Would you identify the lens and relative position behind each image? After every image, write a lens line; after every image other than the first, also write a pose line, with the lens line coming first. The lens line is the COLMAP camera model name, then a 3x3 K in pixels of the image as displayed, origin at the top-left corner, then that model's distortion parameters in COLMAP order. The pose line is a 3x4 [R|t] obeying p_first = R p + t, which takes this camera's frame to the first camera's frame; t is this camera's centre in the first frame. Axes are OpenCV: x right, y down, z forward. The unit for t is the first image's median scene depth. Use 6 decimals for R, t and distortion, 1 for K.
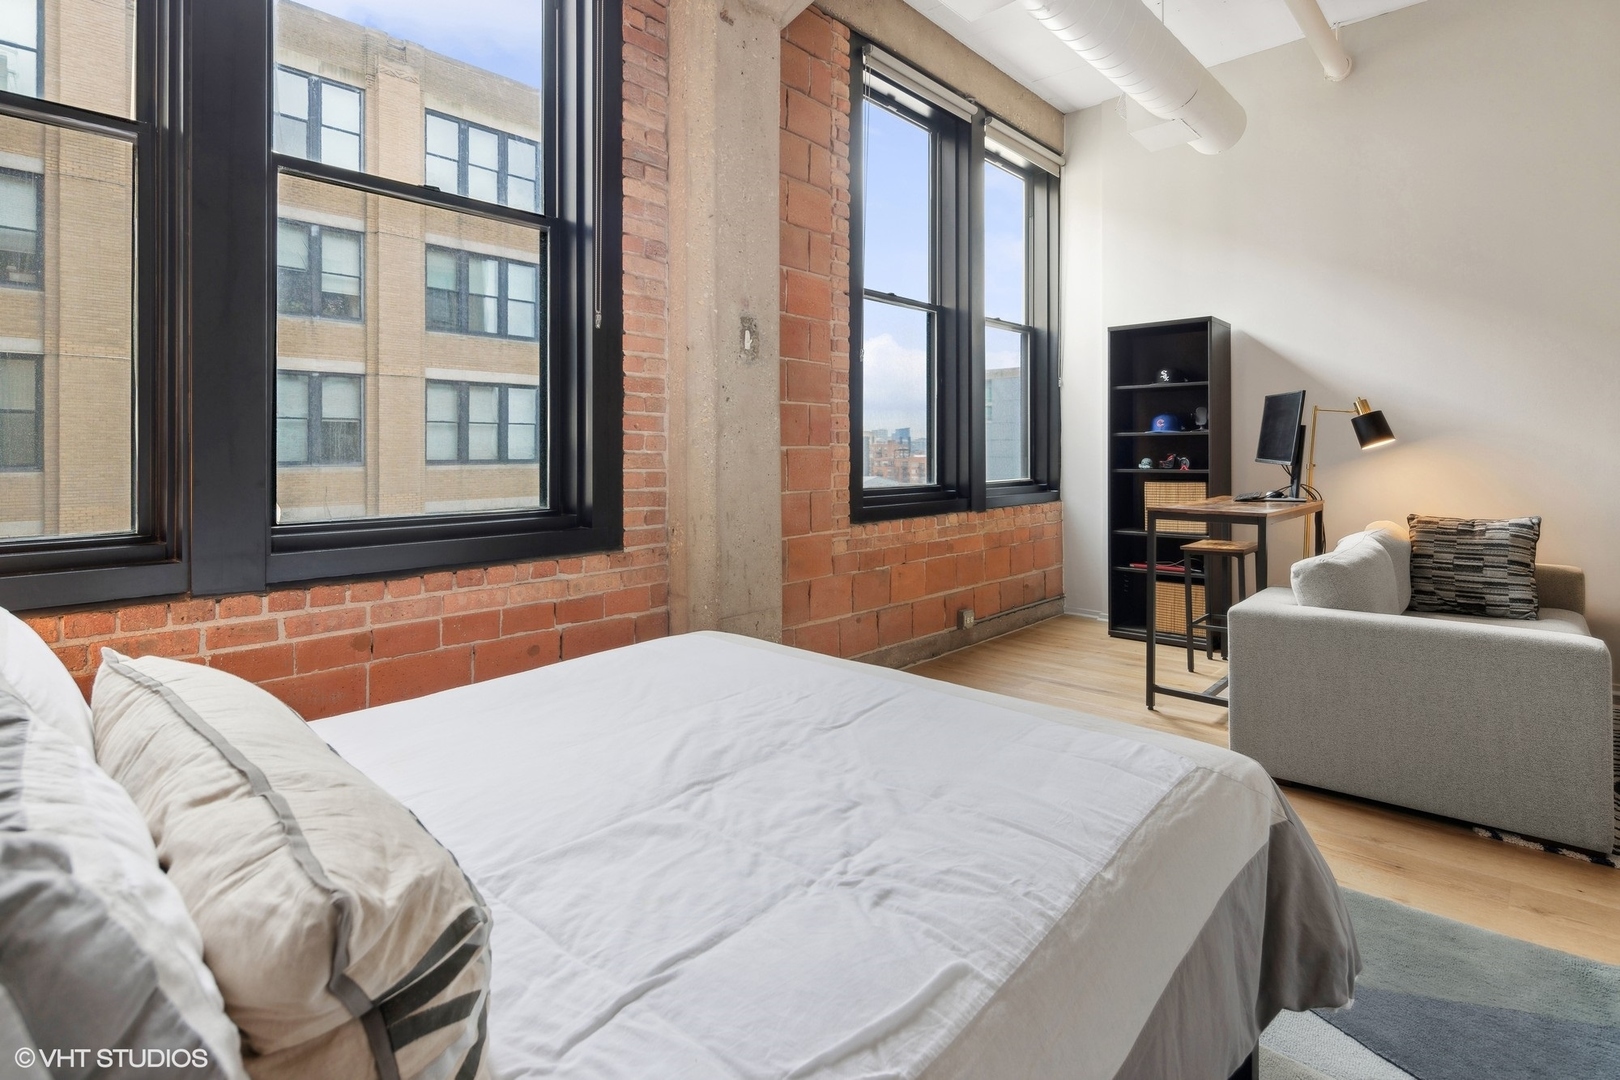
lens RADIAL K [[811.0, 0, 802.3], [0, 811.0, 451.6], [0, 0, 1]] dist [0.005700, 0.000097]
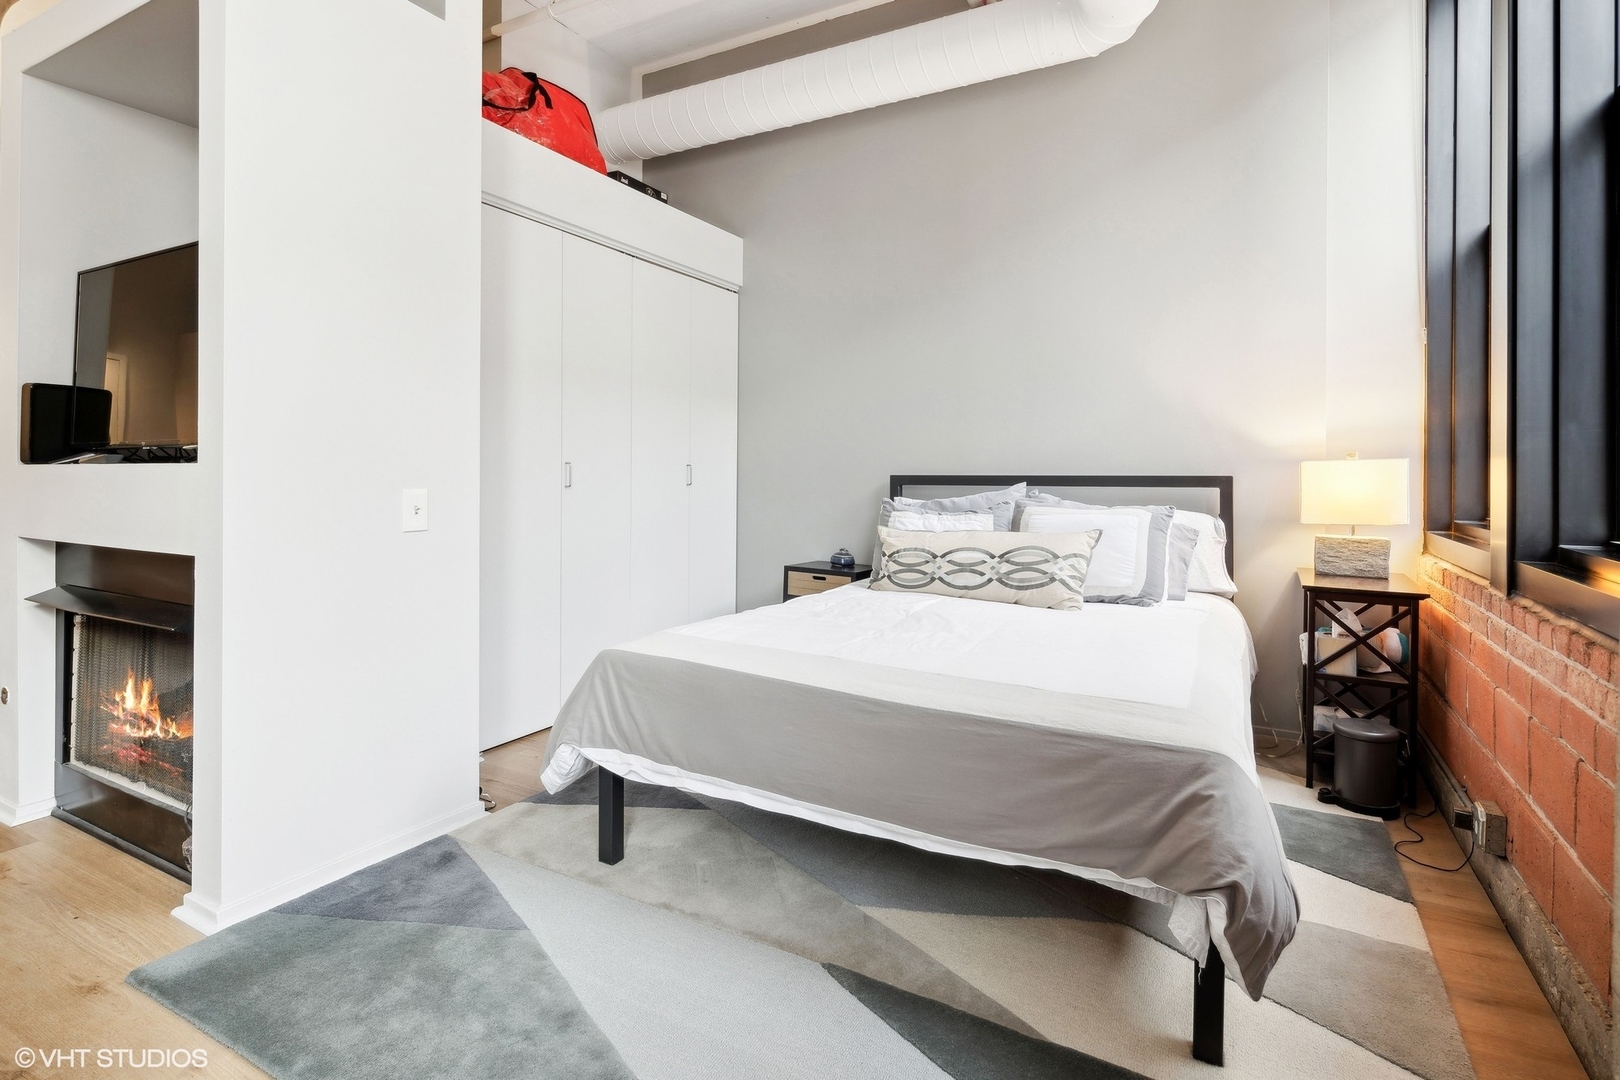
lens RADIAL K [[805.3, 0, 810.2], [0, 805.3, 462.3], [0, 0, 1]] dist [0.002045, -0.001220]
pose [[-0.969942, -0.004291, -0.243300, 0.197721], [-0.003242, 0.999984, -0.004710, 0.010512], [0.243316, -0.003780, -0.969940, 0.923451]]
